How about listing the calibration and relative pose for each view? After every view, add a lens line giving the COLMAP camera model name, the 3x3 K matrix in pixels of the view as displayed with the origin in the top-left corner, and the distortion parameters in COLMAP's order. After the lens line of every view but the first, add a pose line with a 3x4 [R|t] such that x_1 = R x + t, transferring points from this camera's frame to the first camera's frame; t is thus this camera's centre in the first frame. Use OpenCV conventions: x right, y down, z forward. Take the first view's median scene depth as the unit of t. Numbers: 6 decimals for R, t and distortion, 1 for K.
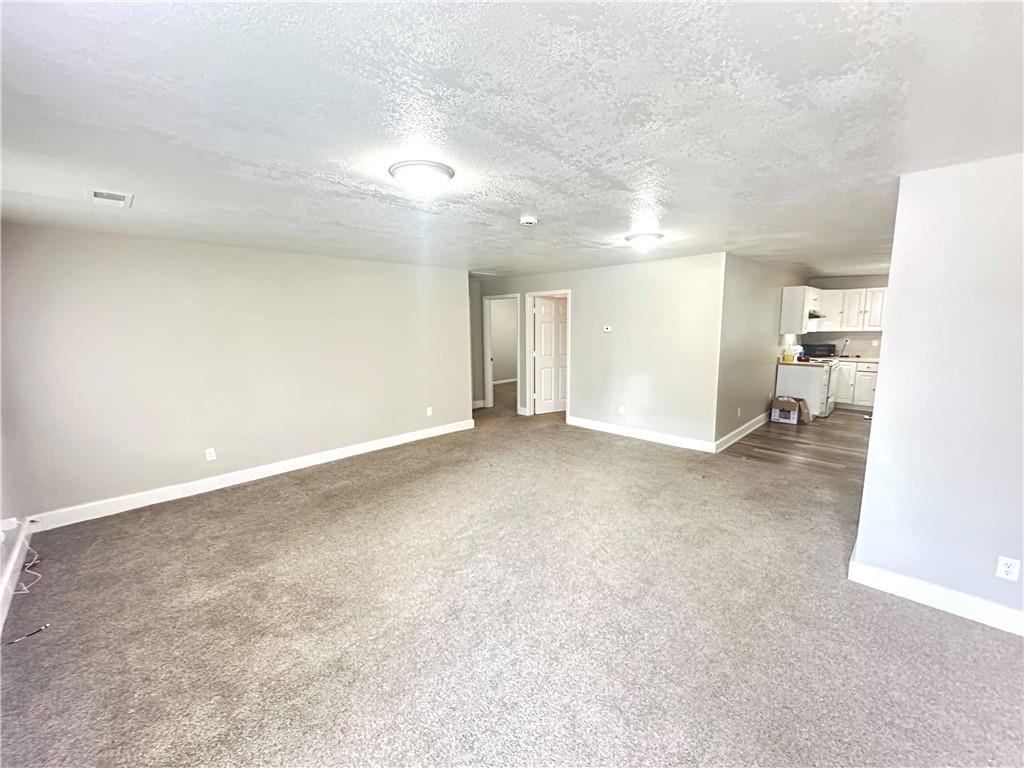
lens RADIAL K [[410.1, 0, 513.9], [0, 410.1, 383.2], [0, 0, 1]] dist [-0.000385, -0.000168]
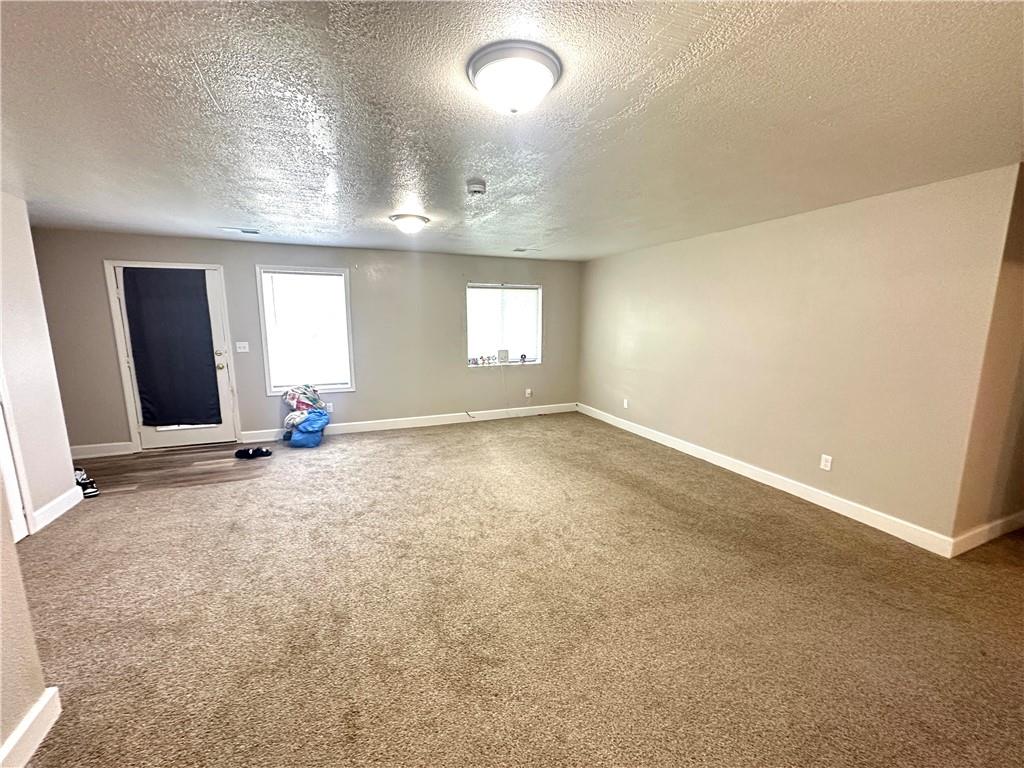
lens RADIAL K [[410.1, 0, 513.1], [0, 410.1, 383.8], [0, 0, 1]] dist [-0.000385, -0.000168]
pose [[-0.370441, 0.160621, -0.914863, 0.874353], [-0.134621, 0.965252, 0.223978, -0.200028], [0.919049, 0.206131, -0.335946, 1.436052]]
